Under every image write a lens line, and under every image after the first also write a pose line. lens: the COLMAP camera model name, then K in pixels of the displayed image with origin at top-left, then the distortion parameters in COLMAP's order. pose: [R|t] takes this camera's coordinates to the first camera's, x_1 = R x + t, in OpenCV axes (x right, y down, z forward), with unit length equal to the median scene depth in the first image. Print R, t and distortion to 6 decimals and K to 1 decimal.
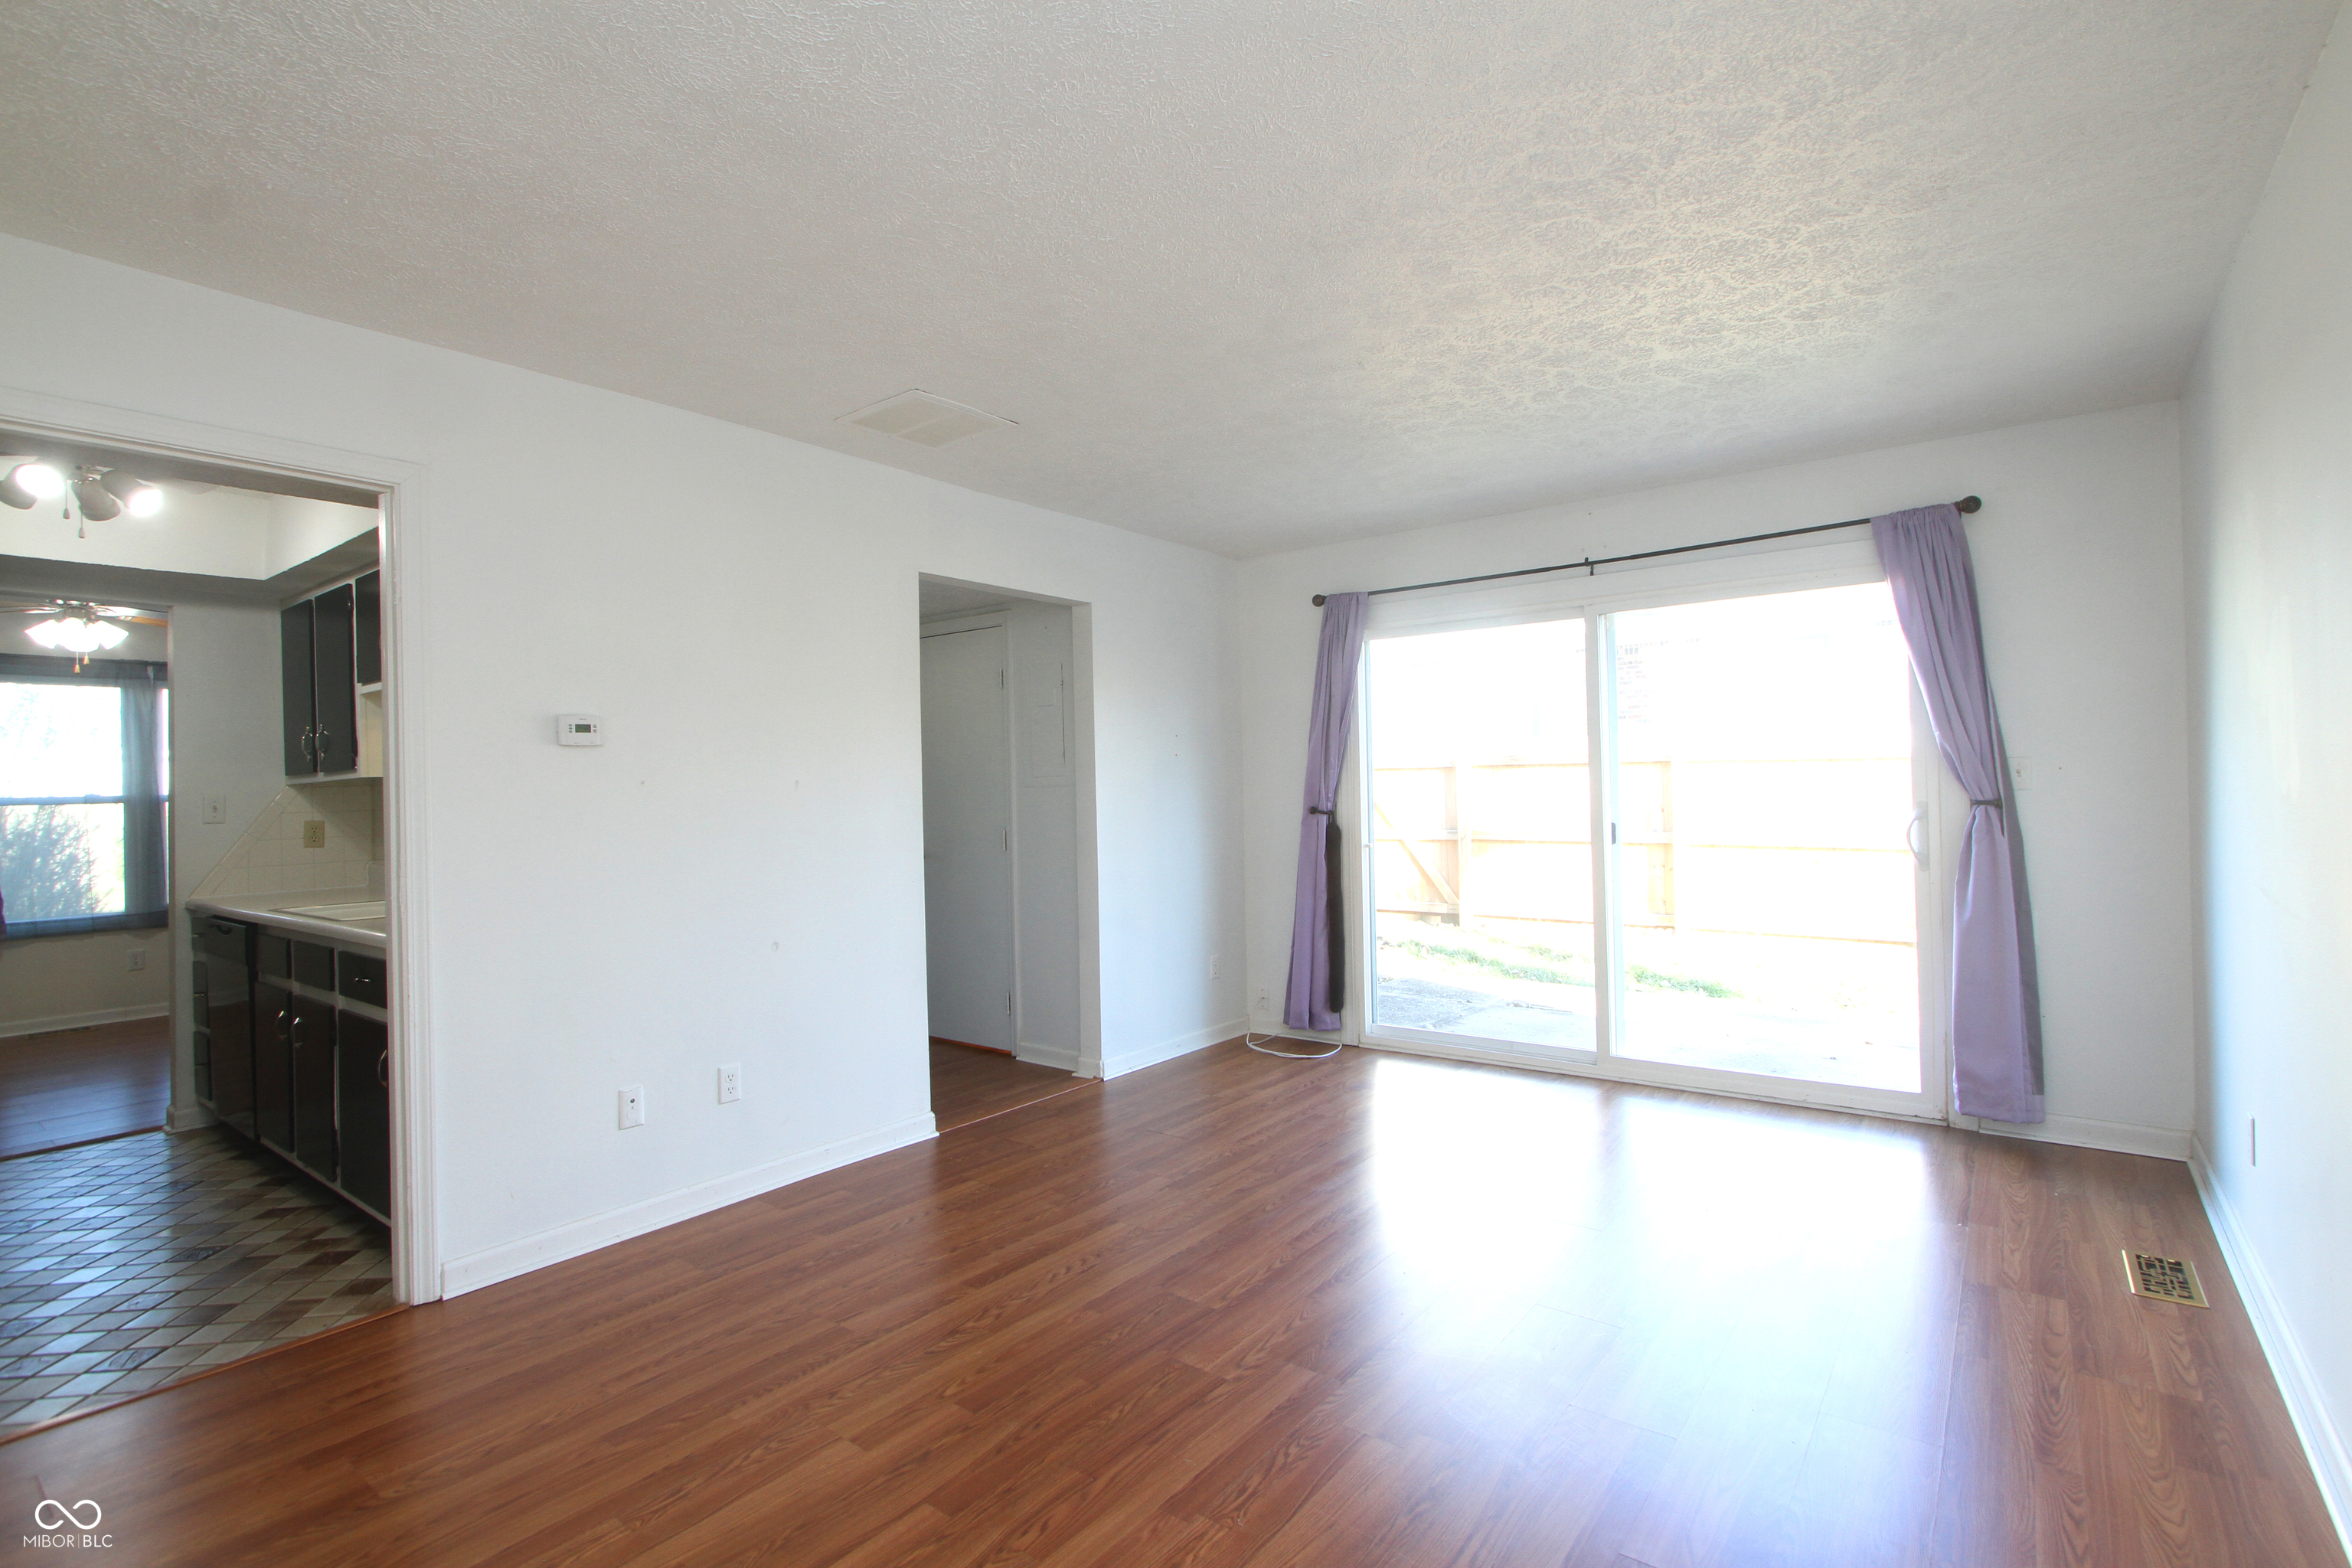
lens RADIAL K [[1086.5, 0, 1213.7], [0, 1086.5, 792.1], [0, 0, 1]] dist [-0.015448, 0.001298]
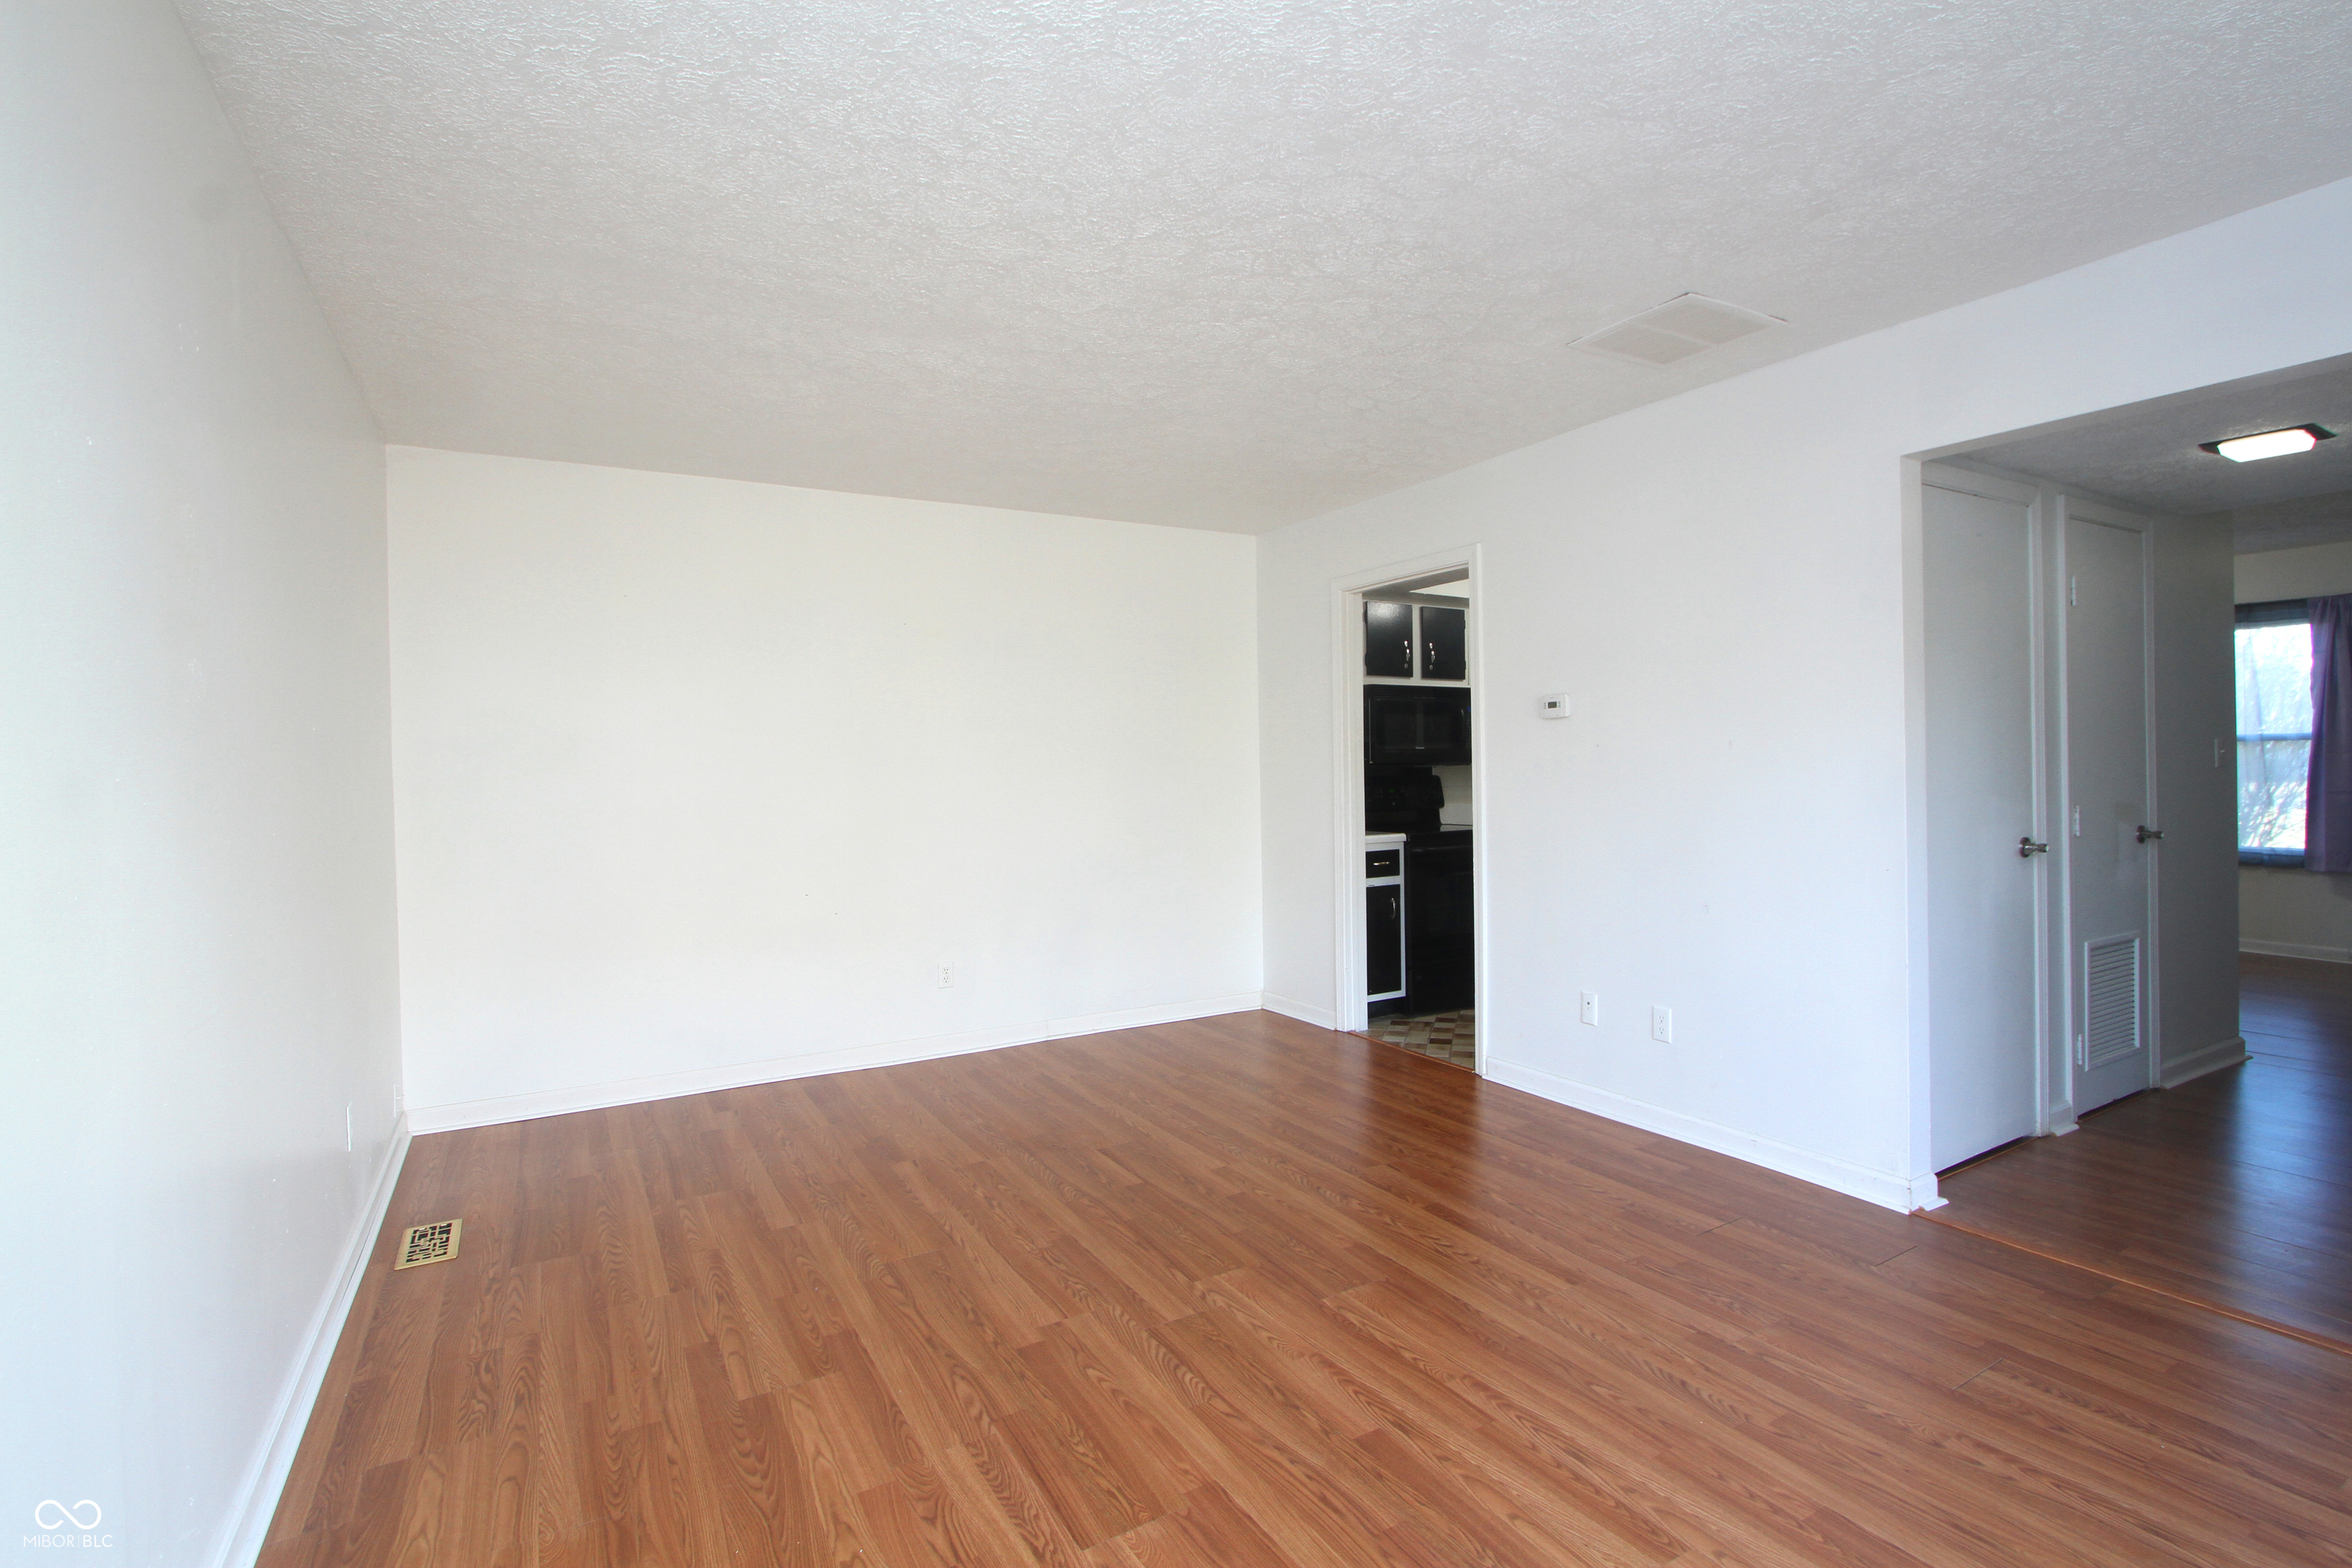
lens RADIAL K [[1086.5, 0, 1179.2], [0, 1086.5, 771.0], [0, 0, 1]] dist [-0.015448, 0.001298]
pose [[-0.399352, 0.027882, -0.916374, 0.792122], [0.022816, 0.999530, 0.020469, -0.015439], [0.916514, -0.012734, -0.399801, 1.092317]]
